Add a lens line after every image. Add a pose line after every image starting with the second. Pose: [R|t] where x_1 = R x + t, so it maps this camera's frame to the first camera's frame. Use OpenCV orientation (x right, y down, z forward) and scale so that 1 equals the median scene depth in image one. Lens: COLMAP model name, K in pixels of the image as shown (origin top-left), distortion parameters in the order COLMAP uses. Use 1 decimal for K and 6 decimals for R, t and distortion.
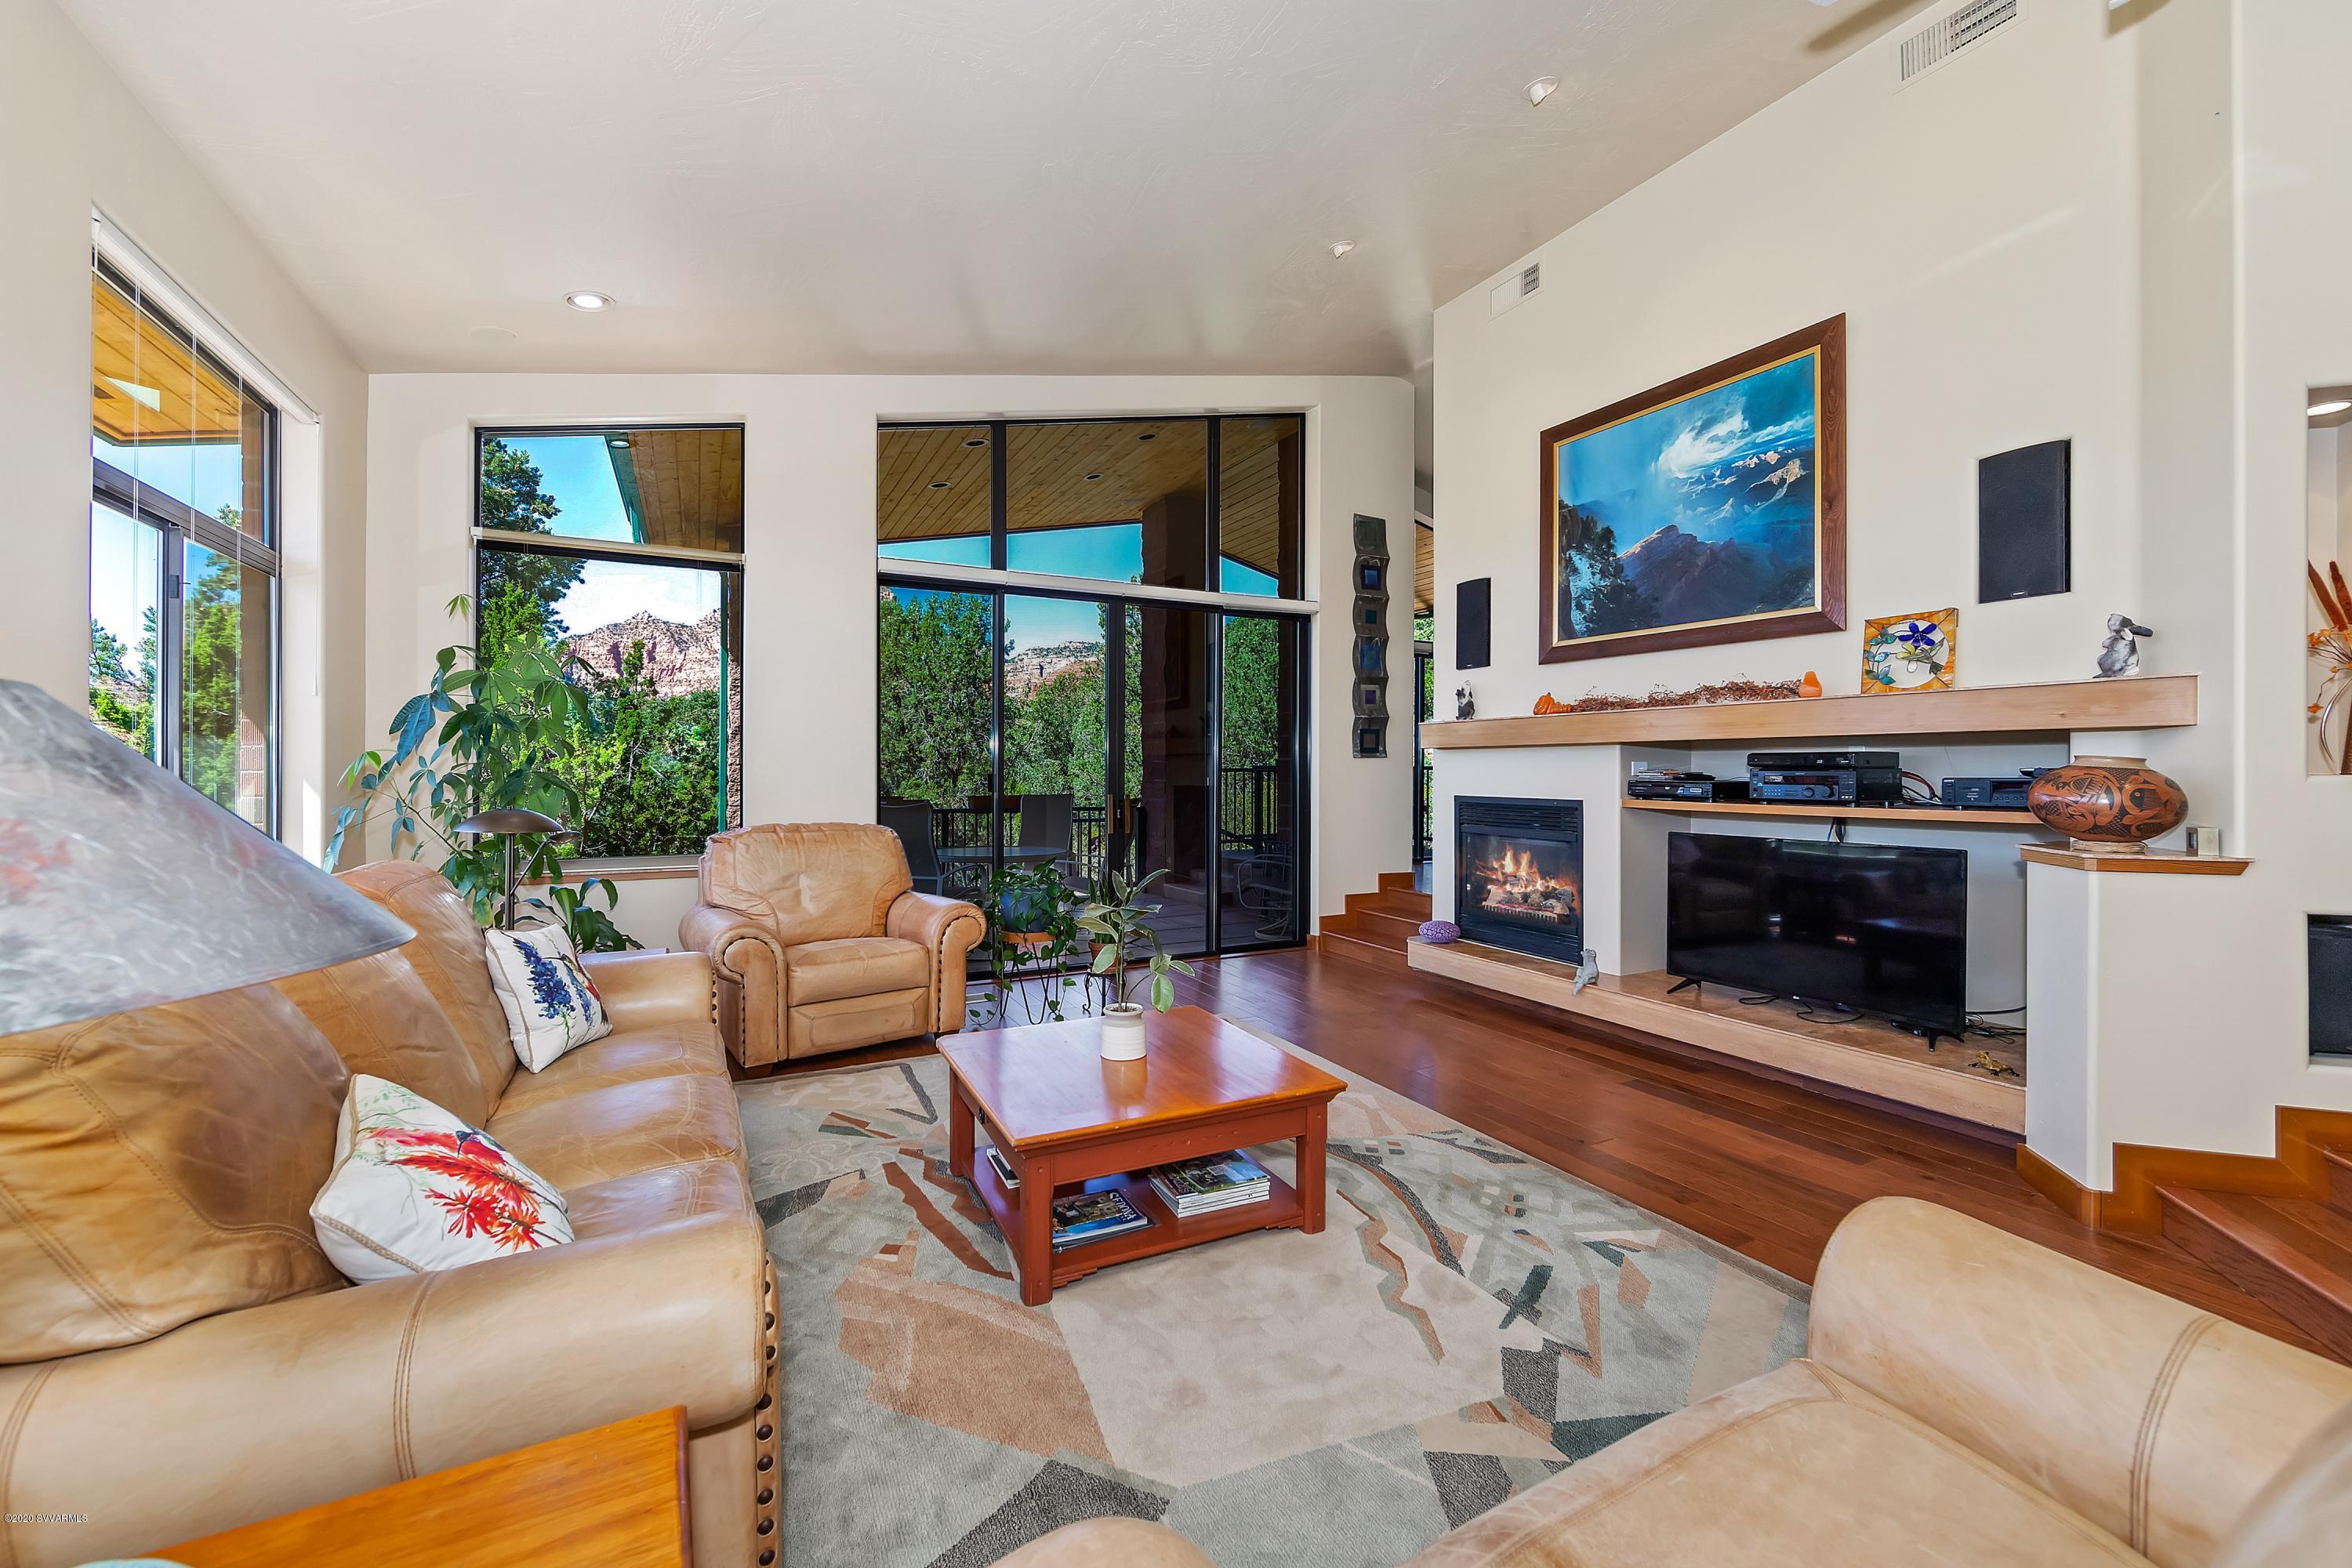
lens RADIAL K [[933.2, 0, 1179.2], [0, 933.2, 775.8], [0, 0, 1]] dist [-0.001034, -0.000101]
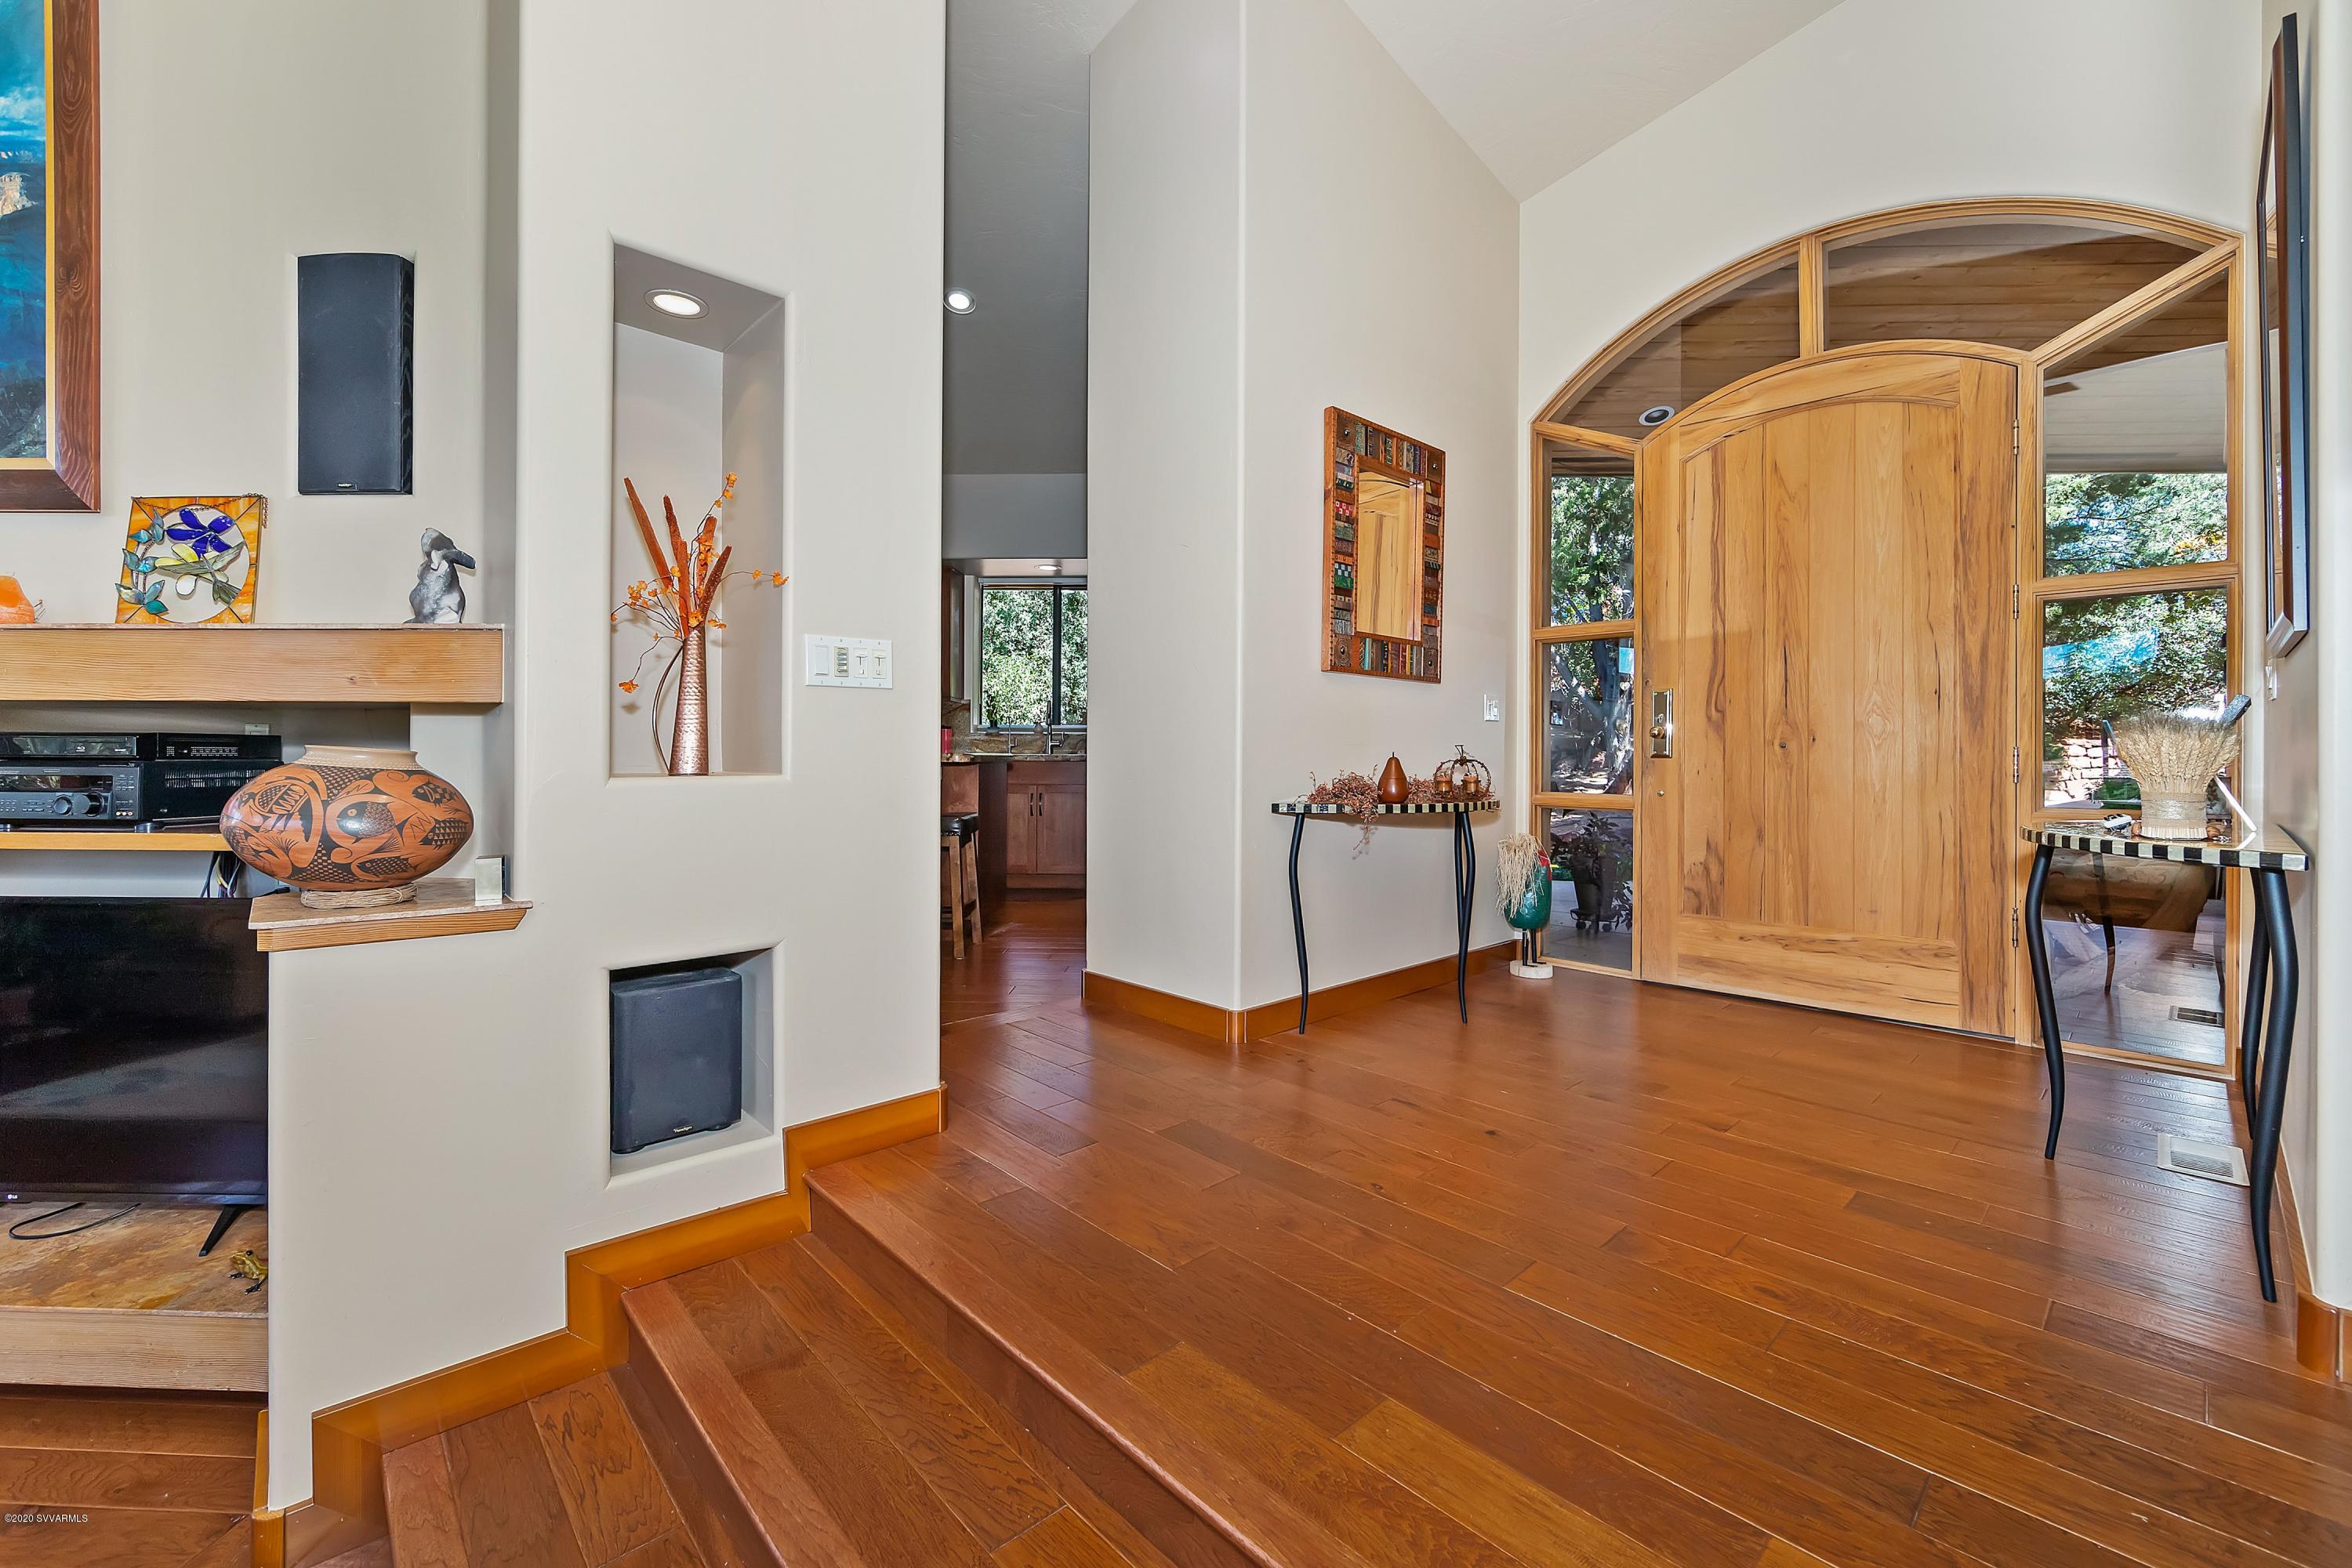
lens RADIAL K [[958.2, 0, 1179.1], [0, 958.2, 757.9], [0, 0, 1]] dist [0.000219, 0.000131]
pose [[0.549000, -0.000875, 0.835822, 0.640176], [-0.002314, 0.999994, 0.002567, -0.014718], [-0.835819, -0.003343, 0.548994, 0.172191]]
